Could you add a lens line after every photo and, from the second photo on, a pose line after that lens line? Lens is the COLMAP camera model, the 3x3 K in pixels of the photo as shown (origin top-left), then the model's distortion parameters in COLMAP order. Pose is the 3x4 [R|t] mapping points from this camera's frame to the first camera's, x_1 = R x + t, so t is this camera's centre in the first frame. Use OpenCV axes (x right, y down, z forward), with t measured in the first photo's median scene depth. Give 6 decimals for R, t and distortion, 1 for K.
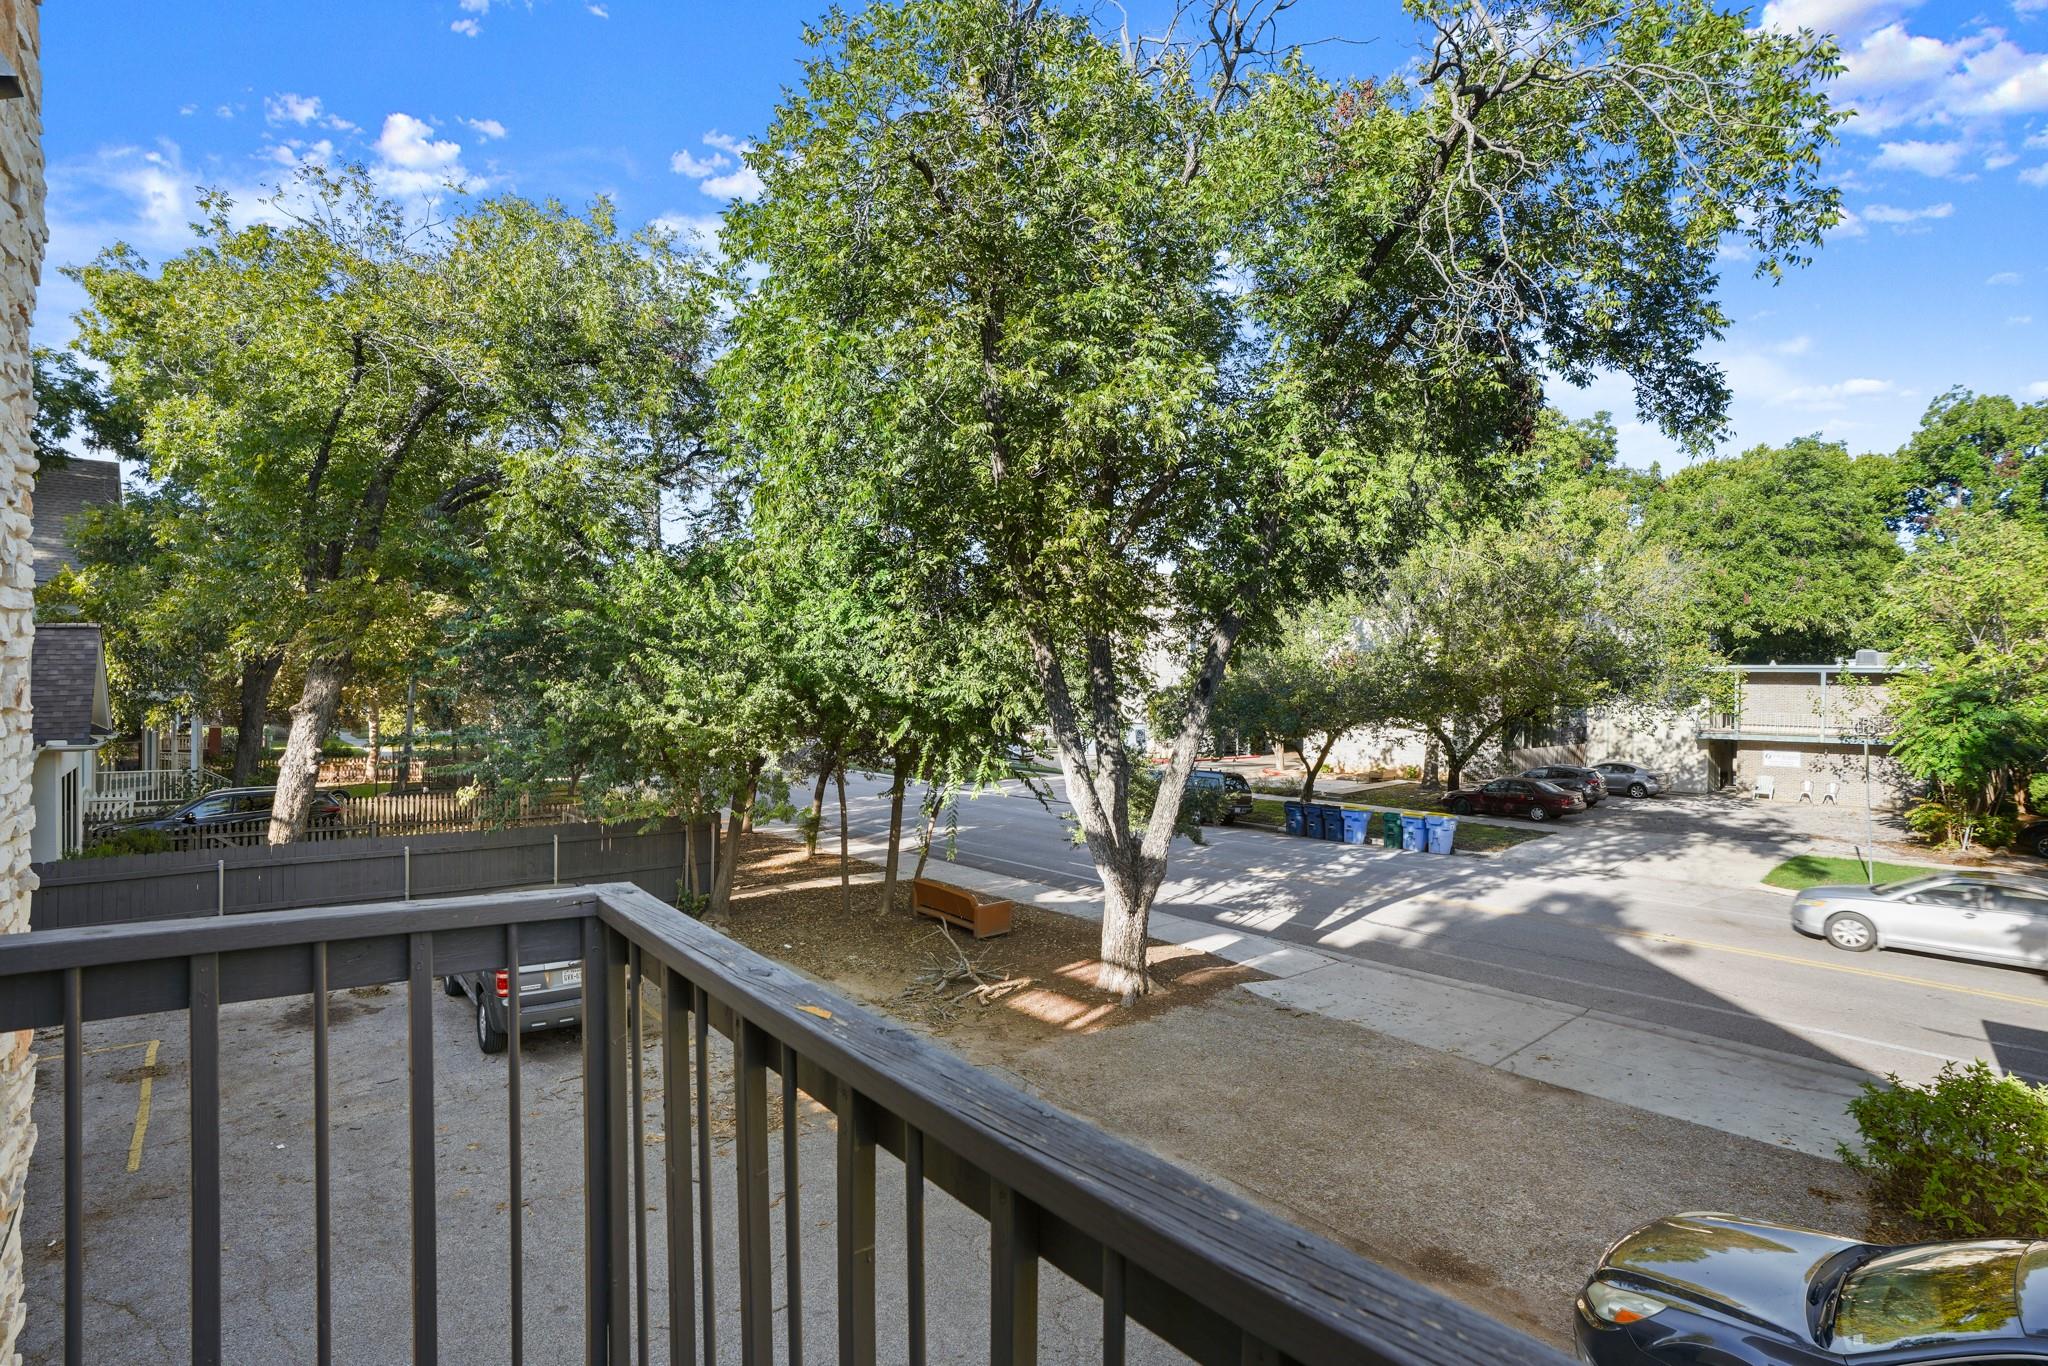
lens RADIAL K [[950.2, 0, 1041.6], [0, 950.2, 685.9], [0, 0, 1]] dist [-0.004470, -0.000742]
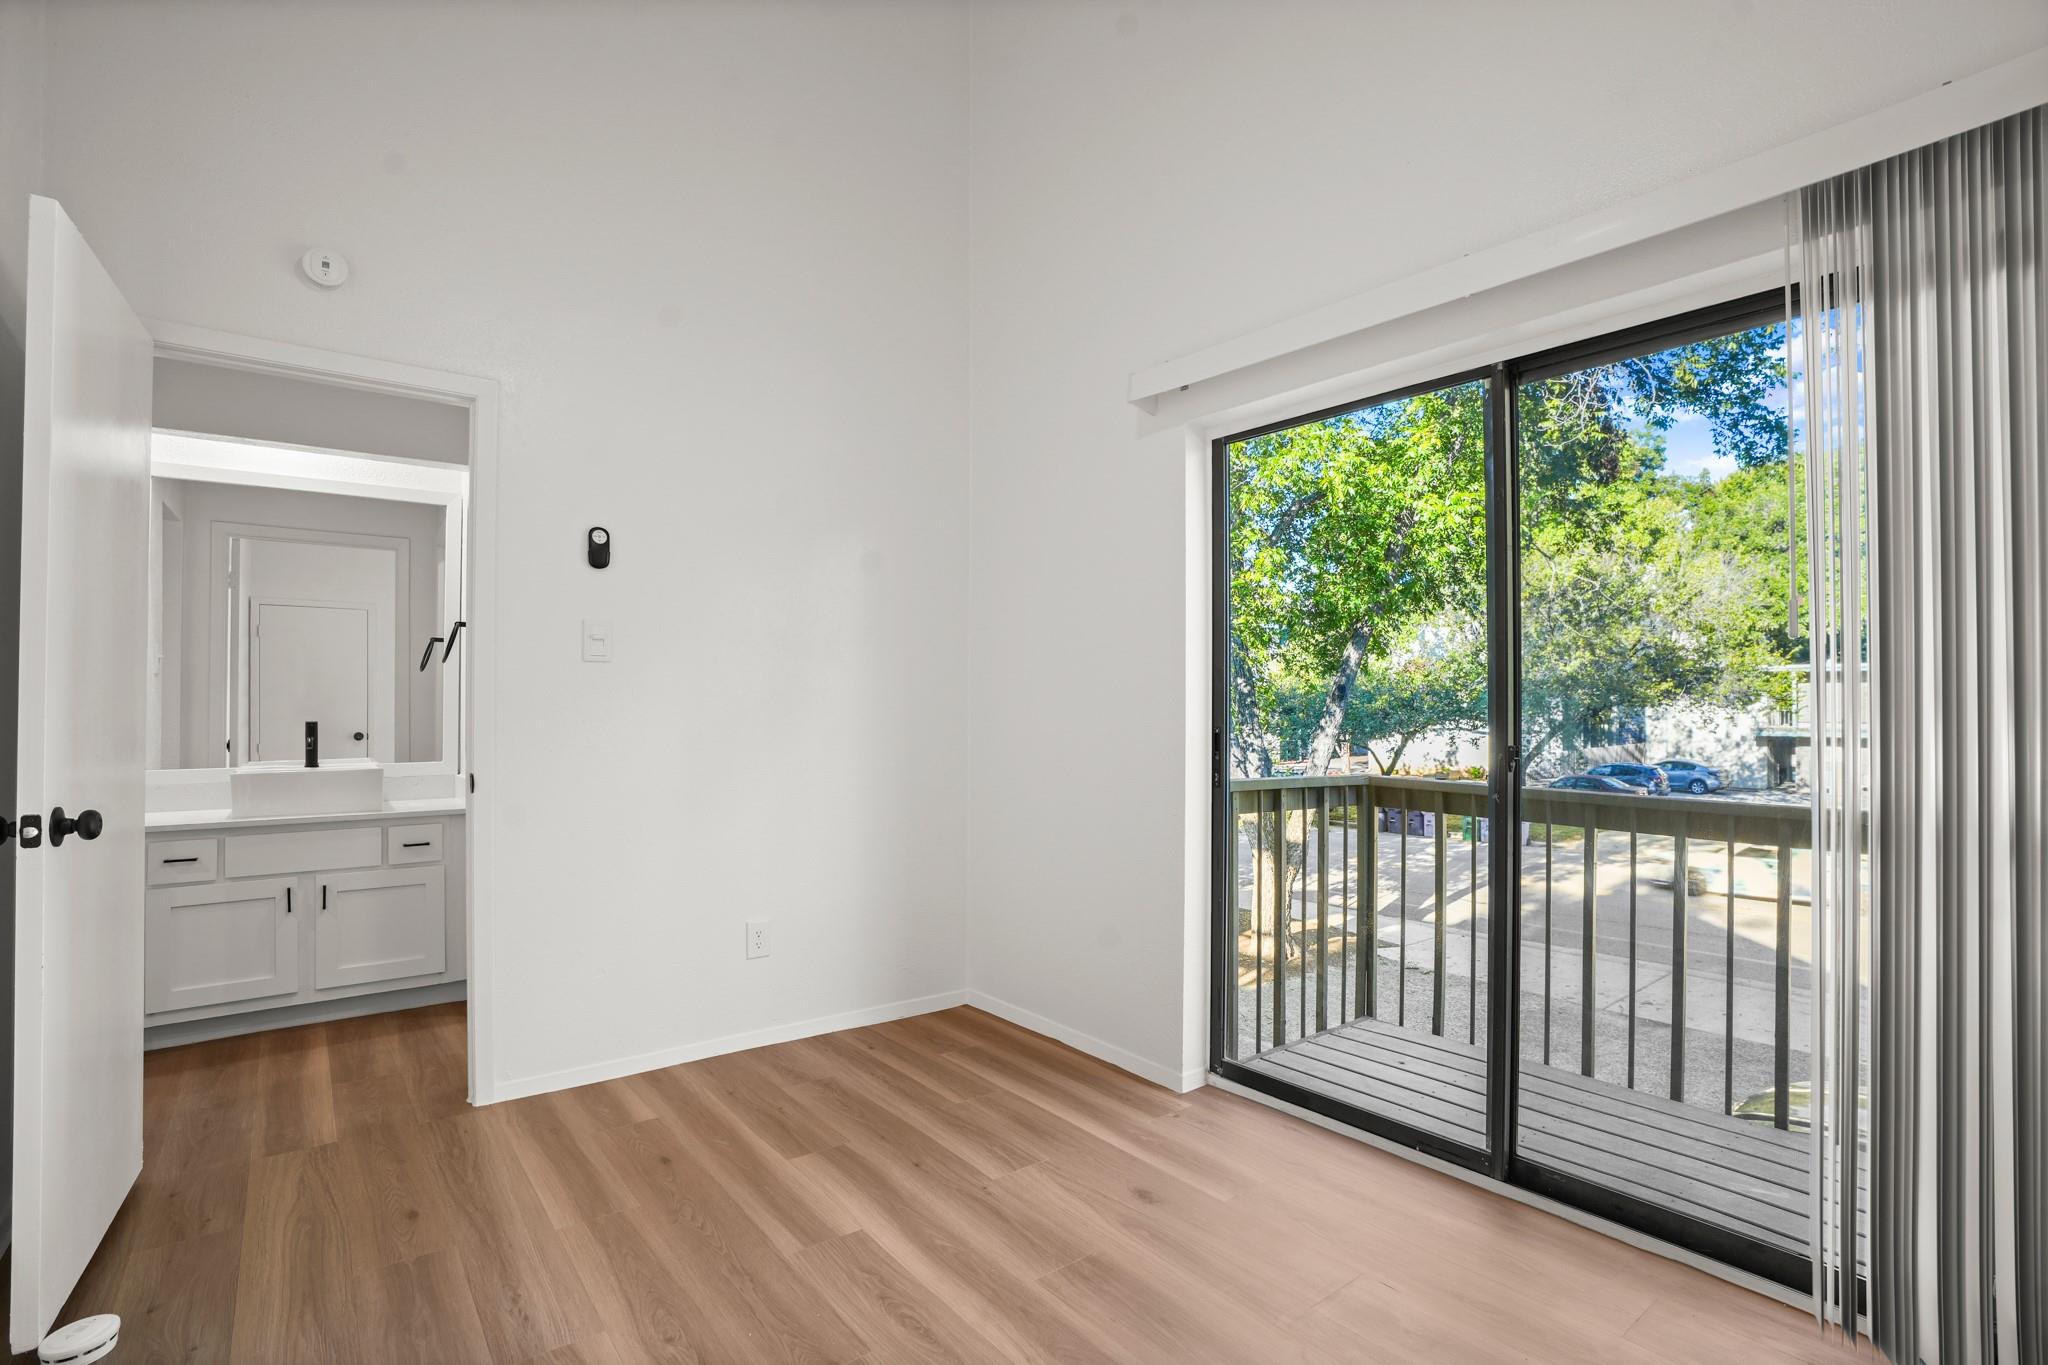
lens RADIAL K [[952.1, 0, 1036.8], [0, 952.1, 686.4], [0, 0, 1]] dist [-0.001840, 0.000622]
pose [[0.999295, -0.017460, -0.033223, -0.071151], [0.017051, 0.999776, -0.012550, 0.000841], [0.033434, 0.011975, 0.999369, -0.080593]]
